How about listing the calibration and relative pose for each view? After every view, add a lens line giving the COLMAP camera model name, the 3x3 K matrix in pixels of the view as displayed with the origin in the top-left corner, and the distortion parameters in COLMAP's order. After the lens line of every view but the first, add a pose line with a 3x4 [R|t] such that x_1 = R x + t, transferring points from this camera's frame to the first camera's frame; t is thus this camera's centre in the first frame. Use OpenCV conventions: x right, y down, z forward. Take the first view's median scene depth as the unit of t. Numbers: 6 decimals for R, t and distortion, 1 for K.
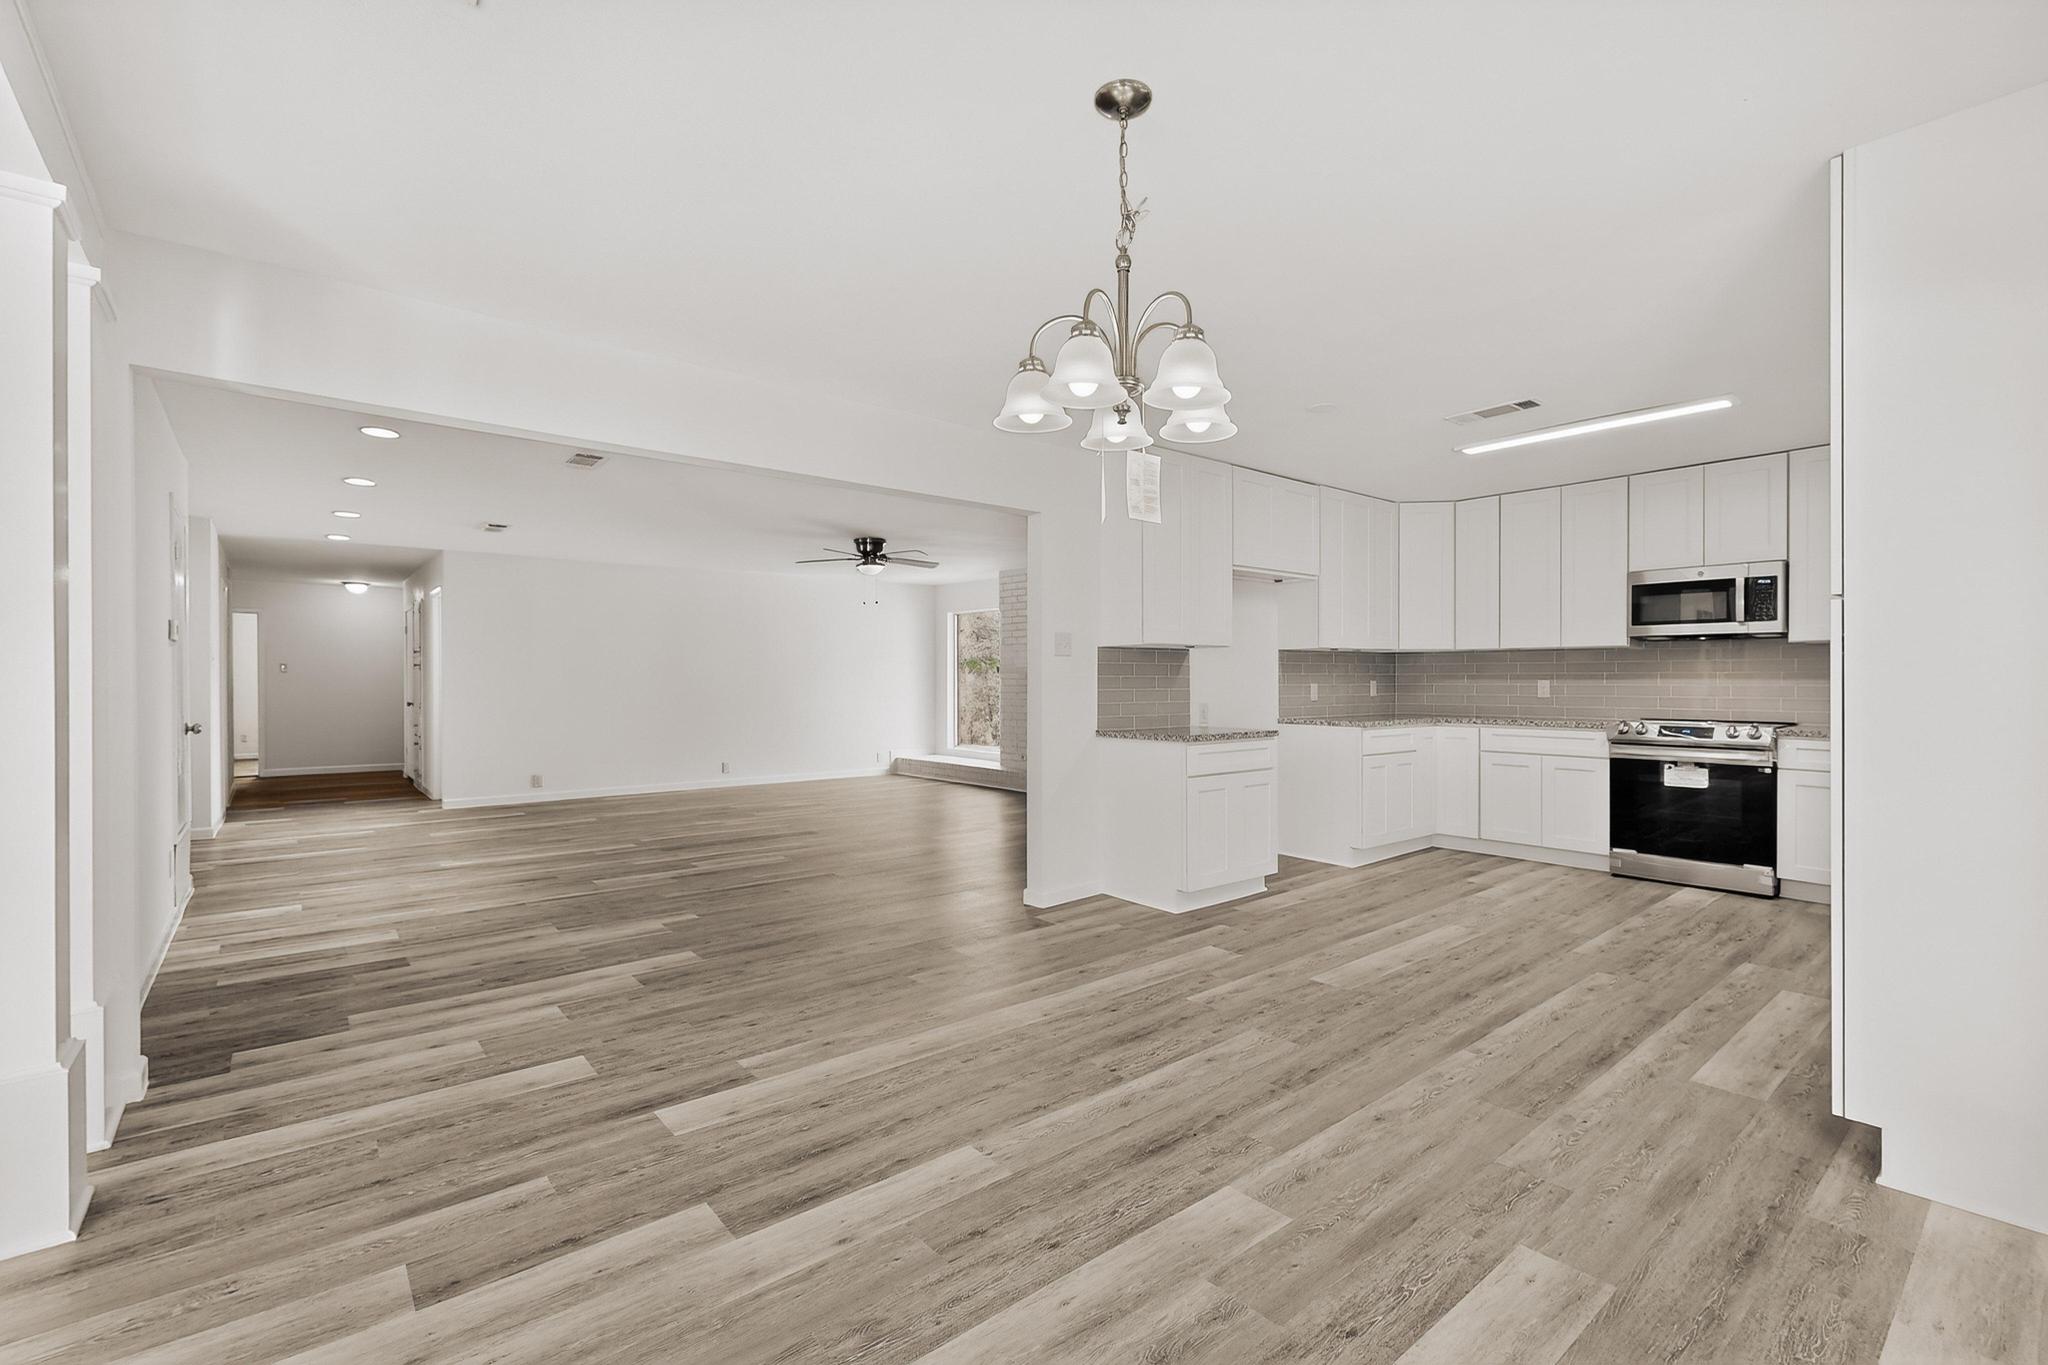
lens RADIAL K [[888.7, 0, 1027.0], [0, 888.7, 684.3], [0, 0, 1]] dist [0.001623, 0.000410]
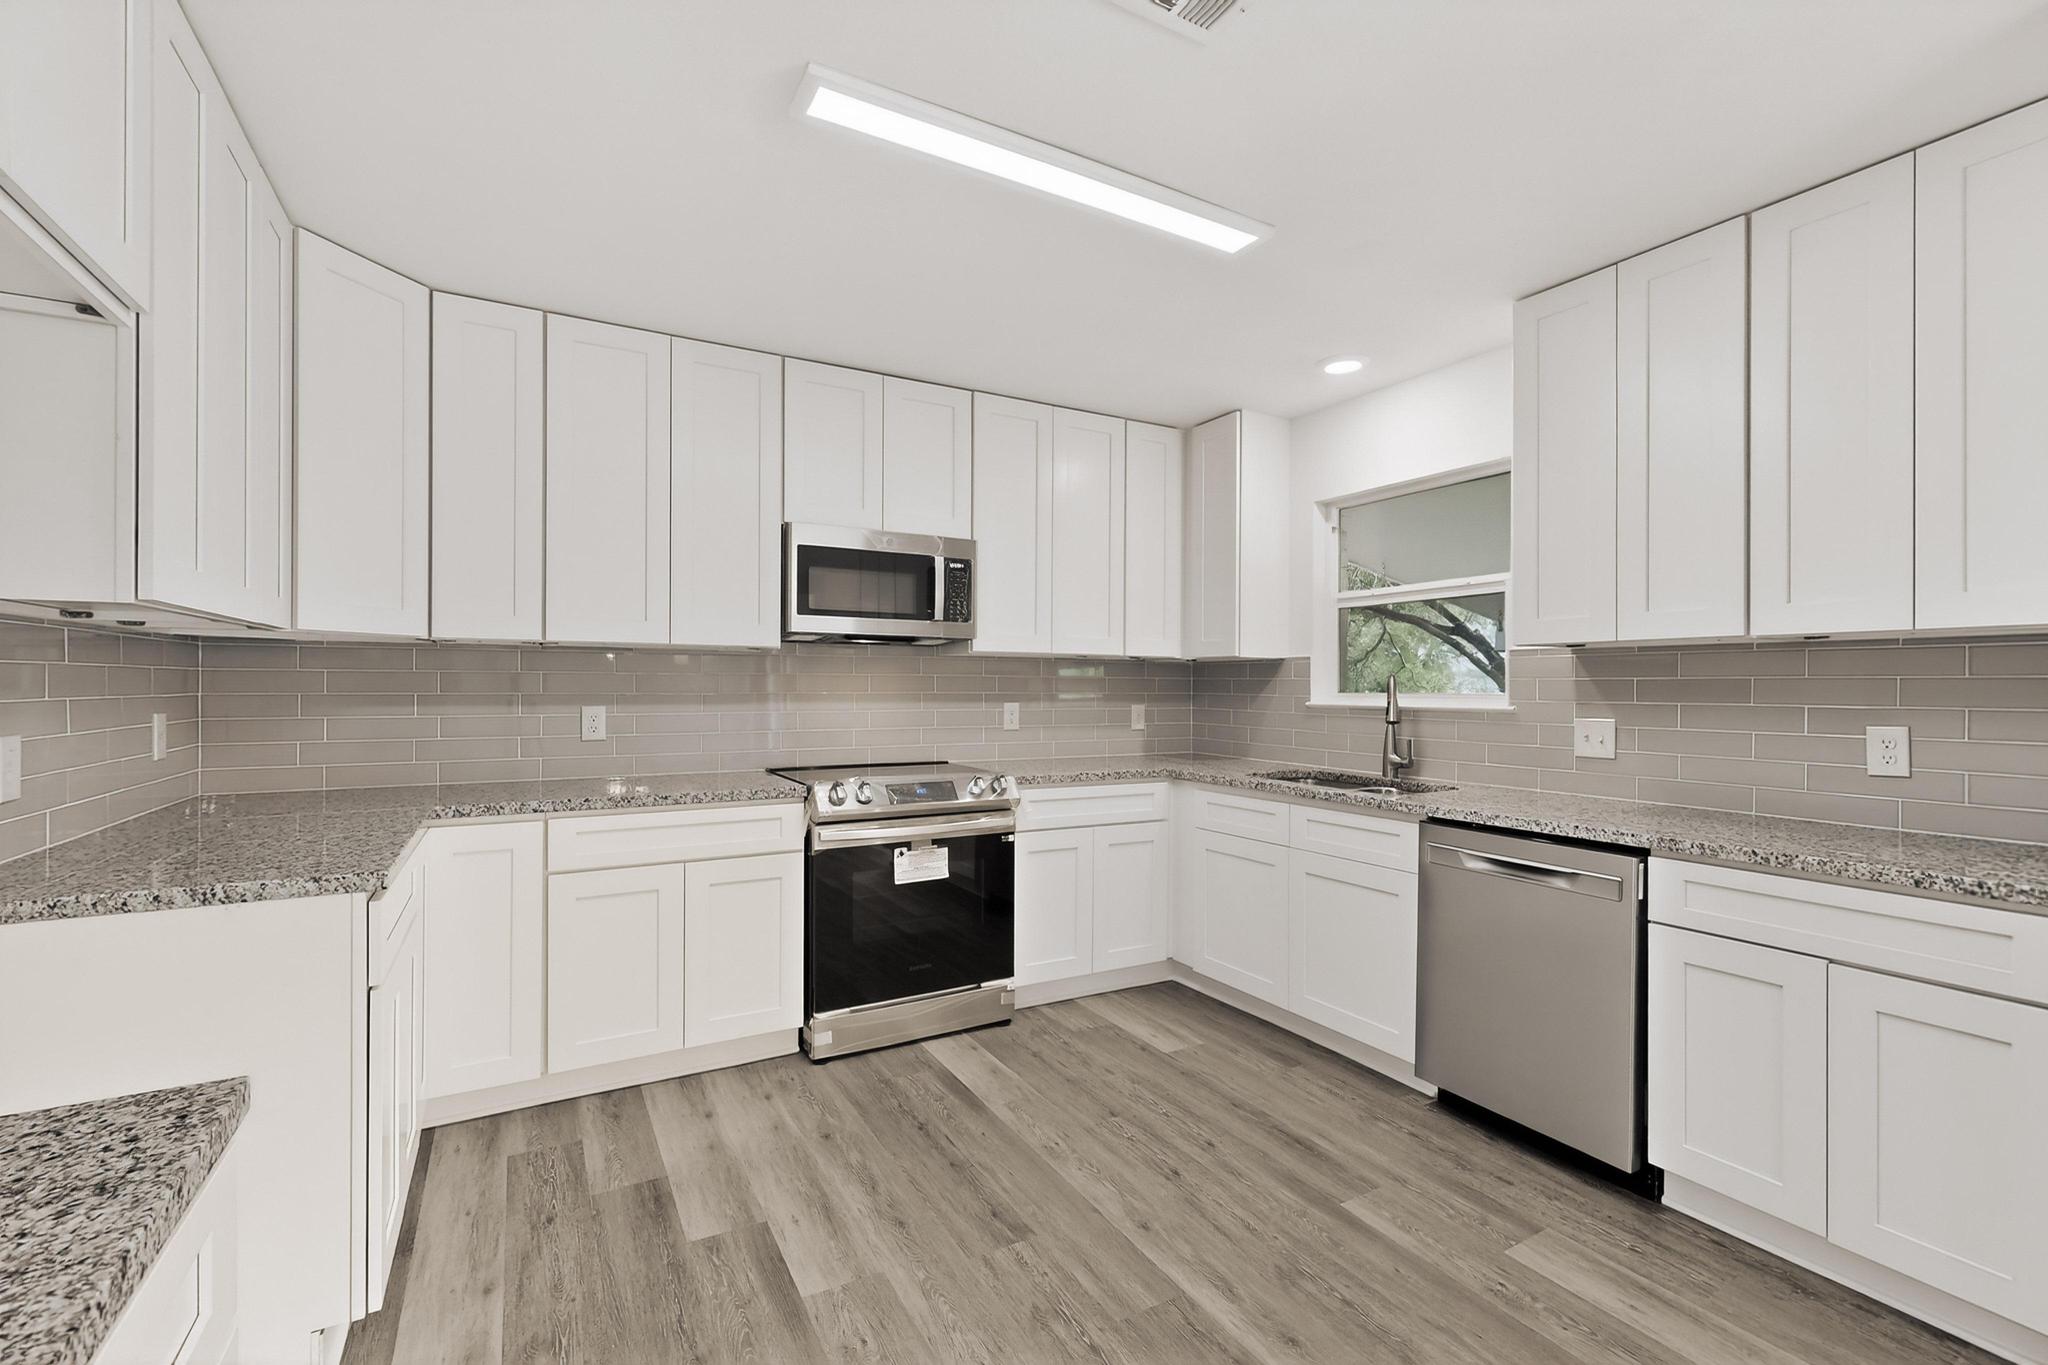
lens RADIAL K [[882.1, 0, 1014.0], [0, 882.1, 682.7], [0, 0, 1]] dist [0.003292, -0.000410]
pose [[0.177287, 0.009474, 0.984114, 0.149795], [0.002014, 0.999948, -0.009989, -0.015789], [-0.984157, 0.003753, 0.177258, 0.828789]]
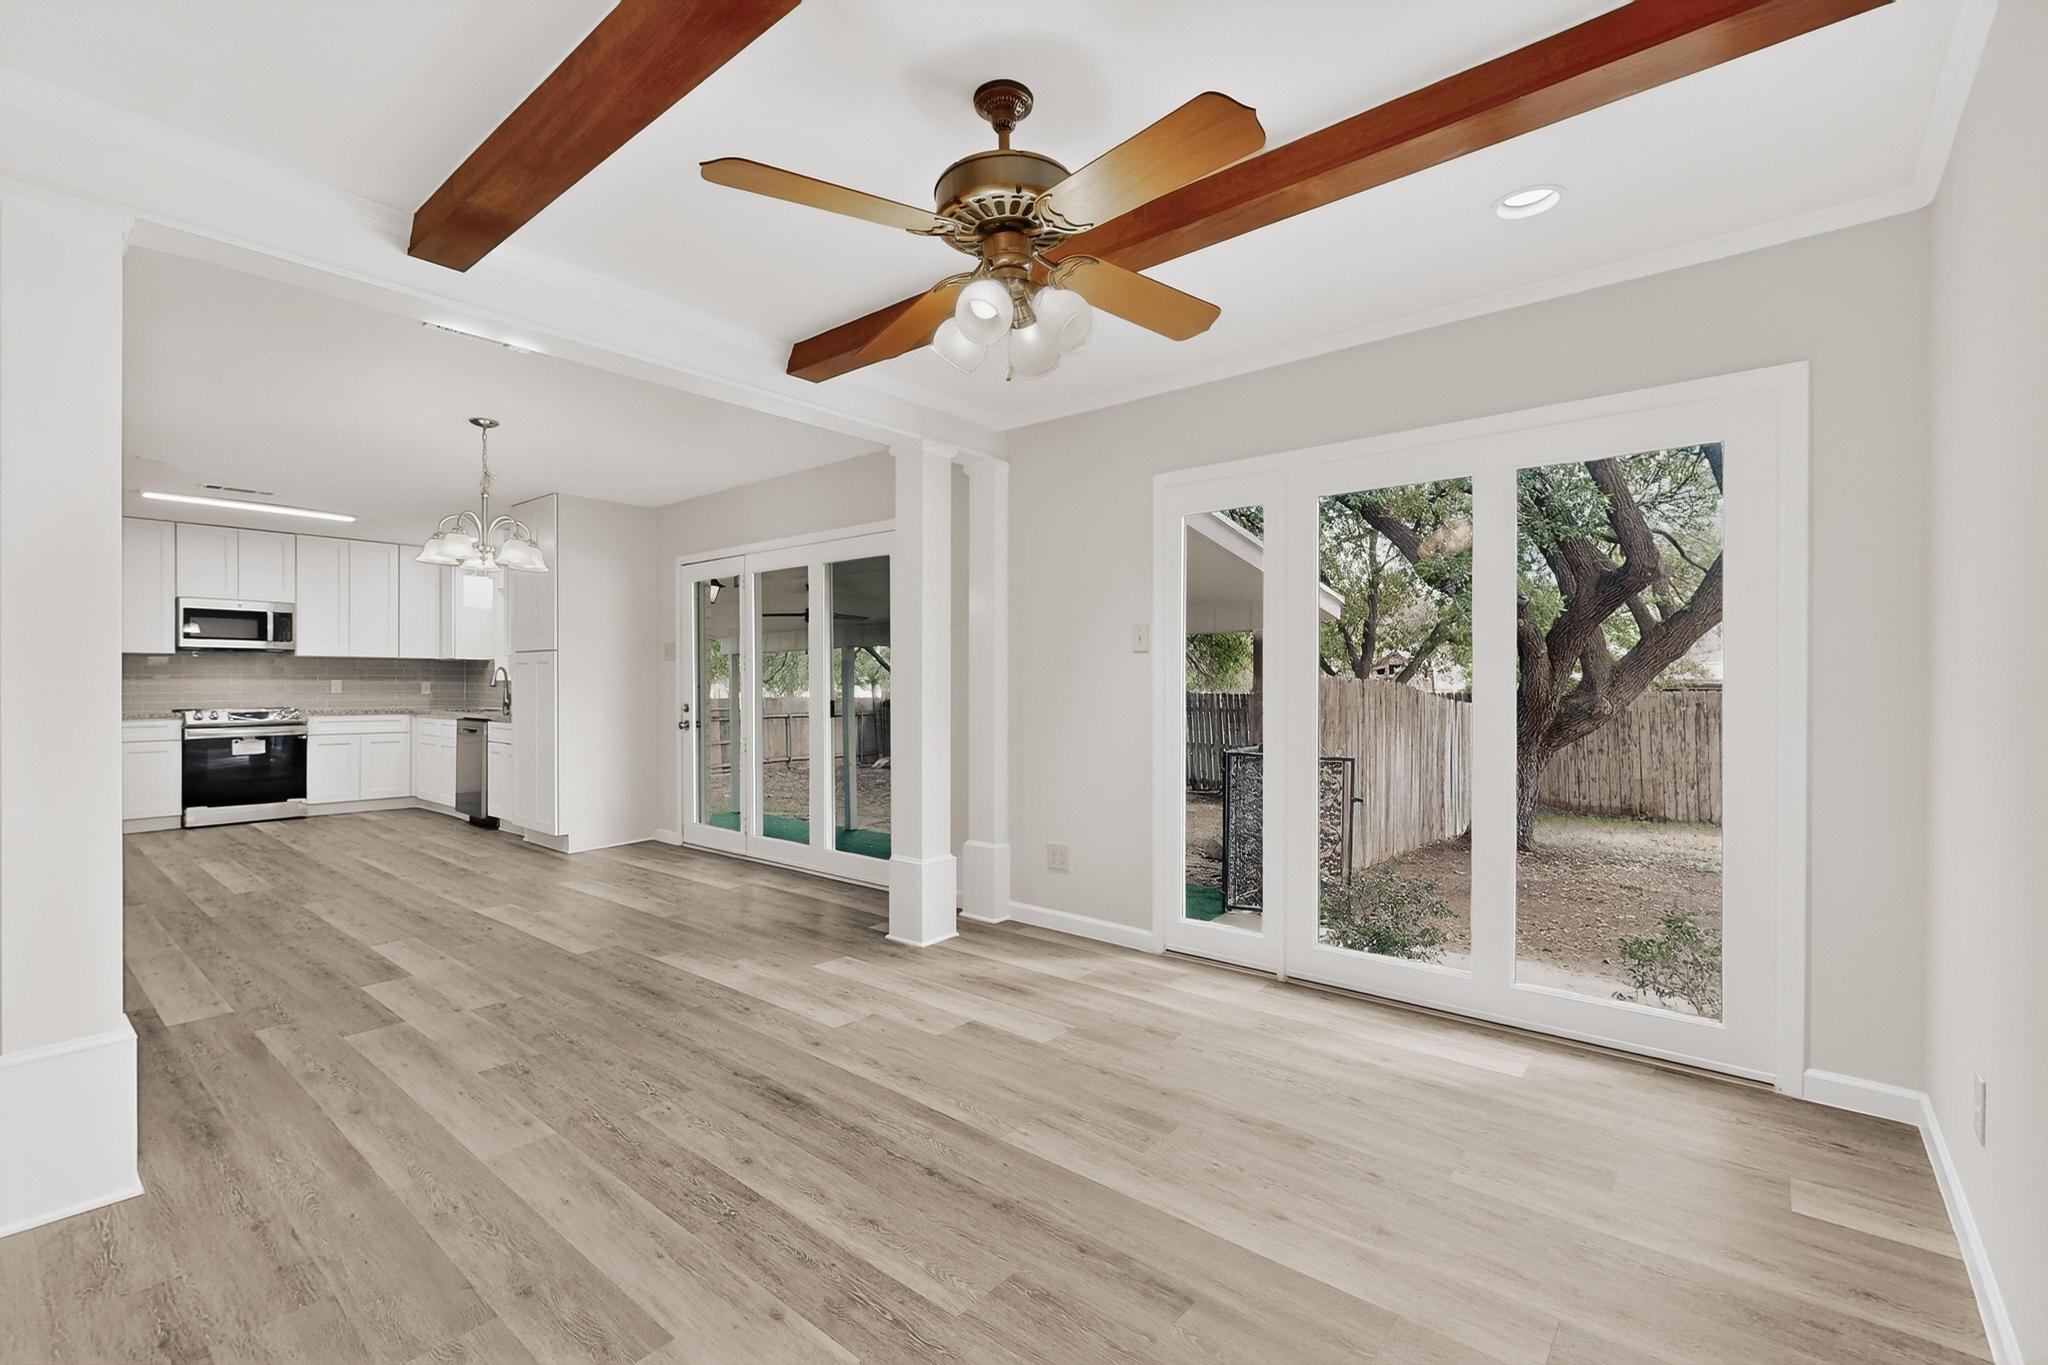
lens RADIAL K [[888.7, 0, 1027.0], [0, 888.7, 684.3], [0, 0, 1]] dist [0.001623, 0.000410]
pose [[-0.182793, -0.004249, 0.983142, -0.910928], [0.004156, 0.999978, 0.005094, 0.000271], [-0.983143, 0.005017, -0.182771, 0.021788]]
